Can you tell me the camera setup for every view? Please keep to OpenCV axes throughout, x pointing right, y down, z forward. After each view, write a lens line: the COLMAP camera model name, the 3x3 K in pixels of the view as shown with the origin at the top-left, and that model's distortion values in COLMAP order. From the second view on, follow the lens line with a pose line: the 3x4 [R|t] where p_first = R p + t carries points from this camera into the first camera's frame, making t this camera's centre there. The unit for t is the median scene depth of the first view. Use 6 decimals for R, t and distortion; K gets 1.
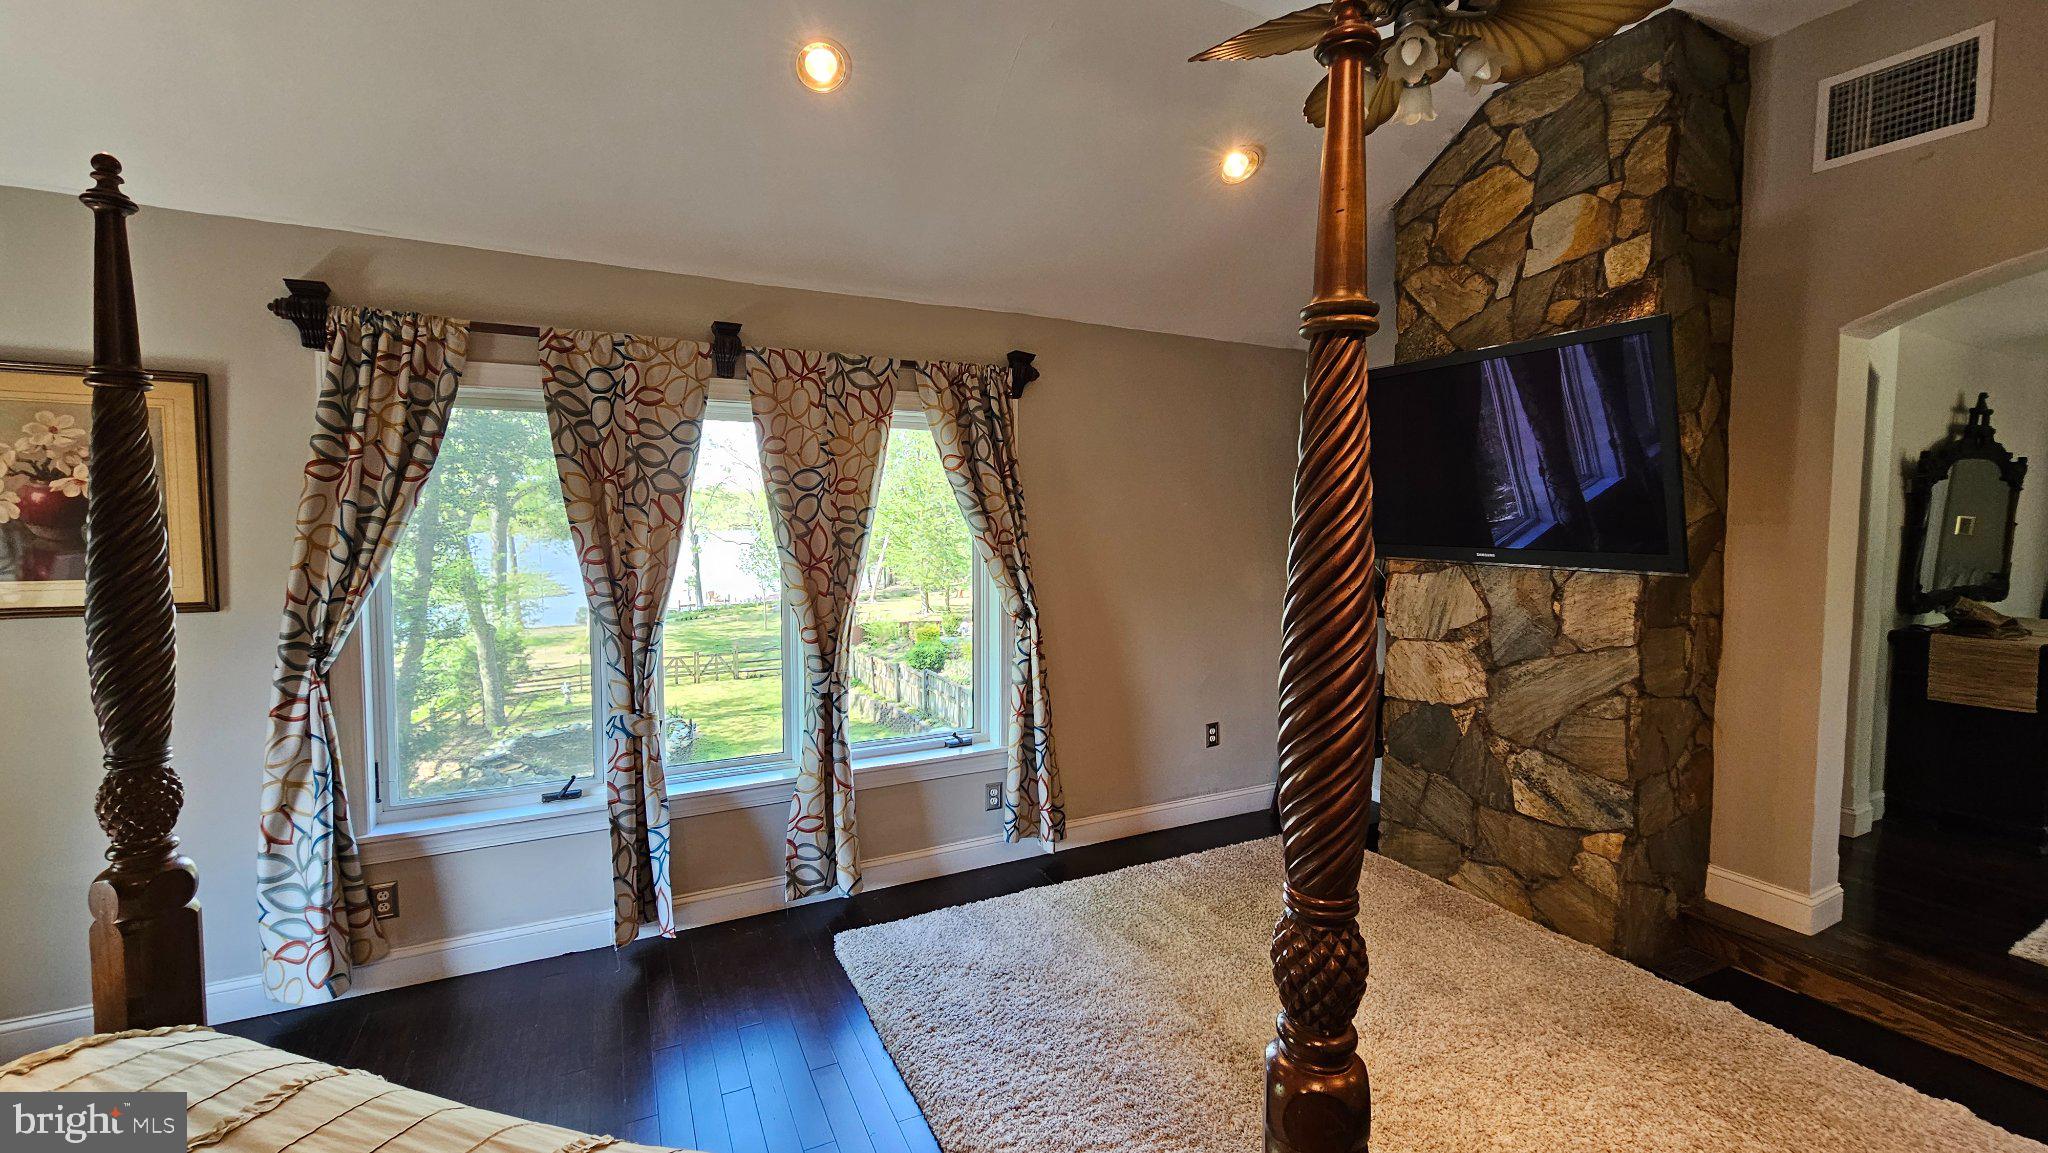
lens RADIAL K [[841.5, 0, 1025.4], [0, 841.5, 559.6], [0, 0, 1]] dist [-0.000705, -0.000382]
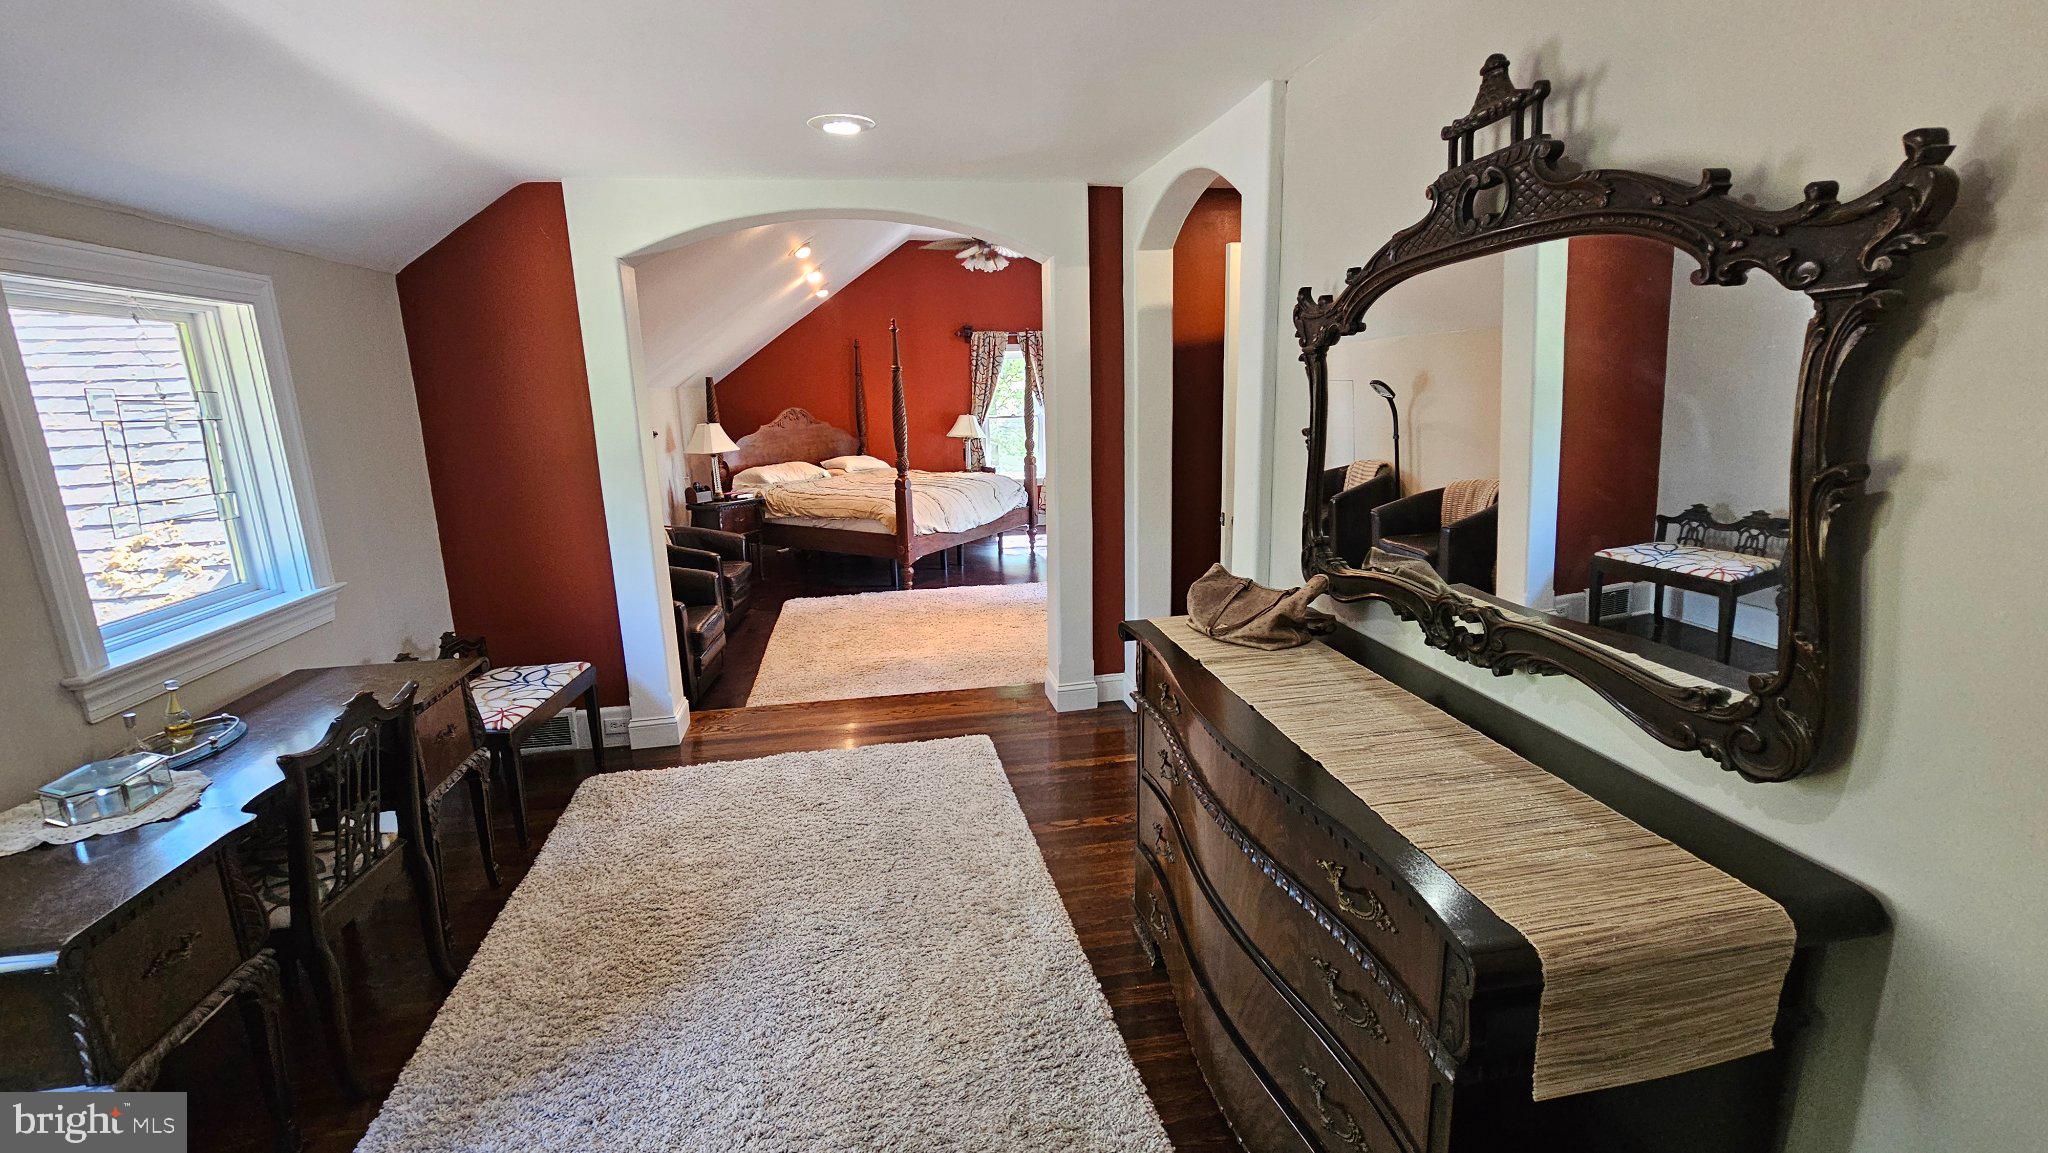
lens RADIAL K [[841.5, 0, 1031.5], [0, 841.5, 572.5], [0, 0, 1]] dist [-0.000705, -0.000382]
pose [[-0.280282, 0.211195, -0.936397, 2.170159], [-0.038696, 0.972218, 0.230857, -0.088115], [0.959137, 0.100940, -0.264323, 1.307717]]
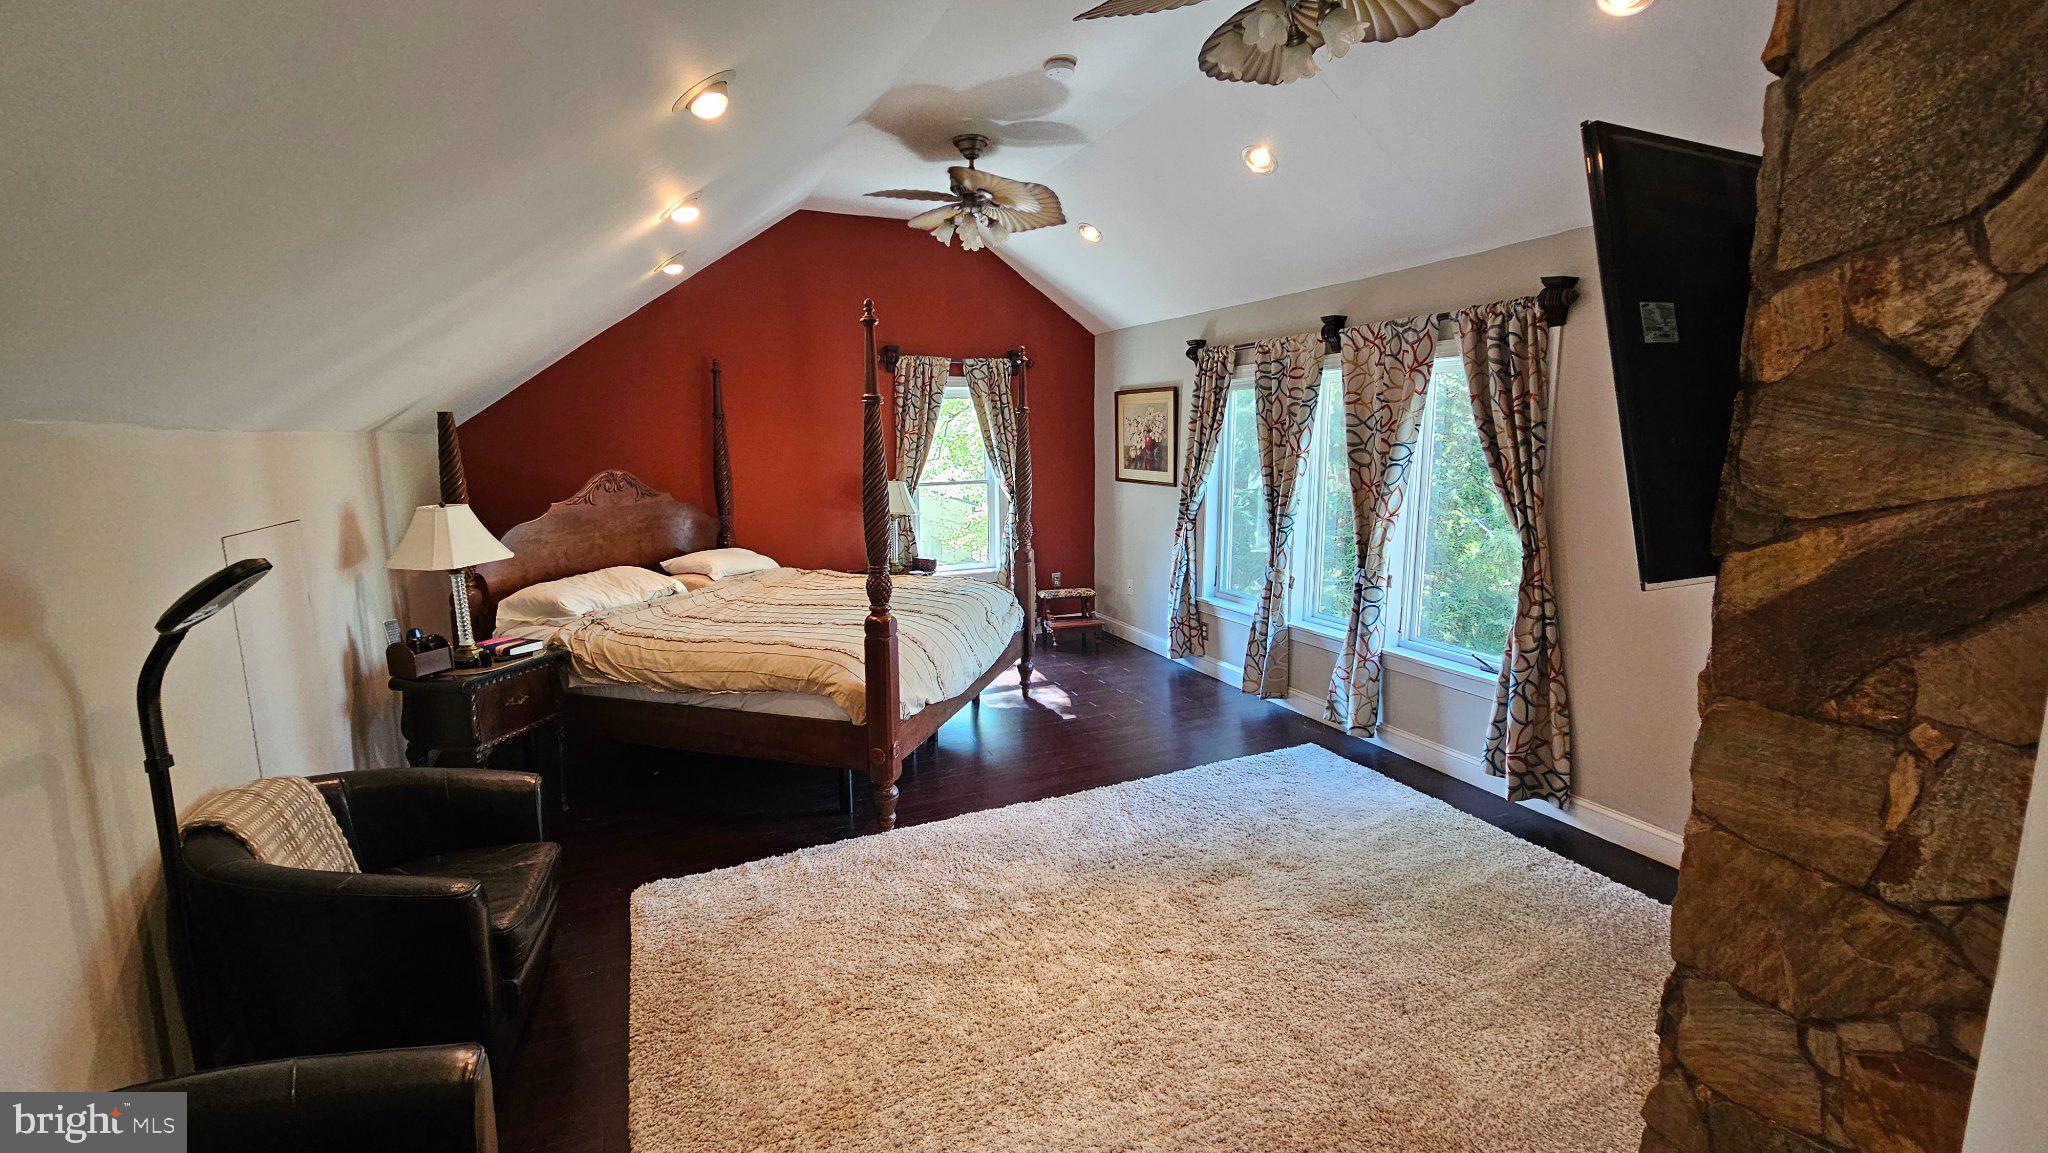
lens RADIAL K [[841.5, 0, 1022.0], [0, 841.5, 570.7], [0, 0, 1]] dist [-0.000705, -0.000382]
pose [[-0.041702, 0.154383, -0.987131, 1.124821], [-0.053087, 0.986252, 0.156488, -0.043228], [0.997719, 0.058930, -0.032933, 0.516581]]
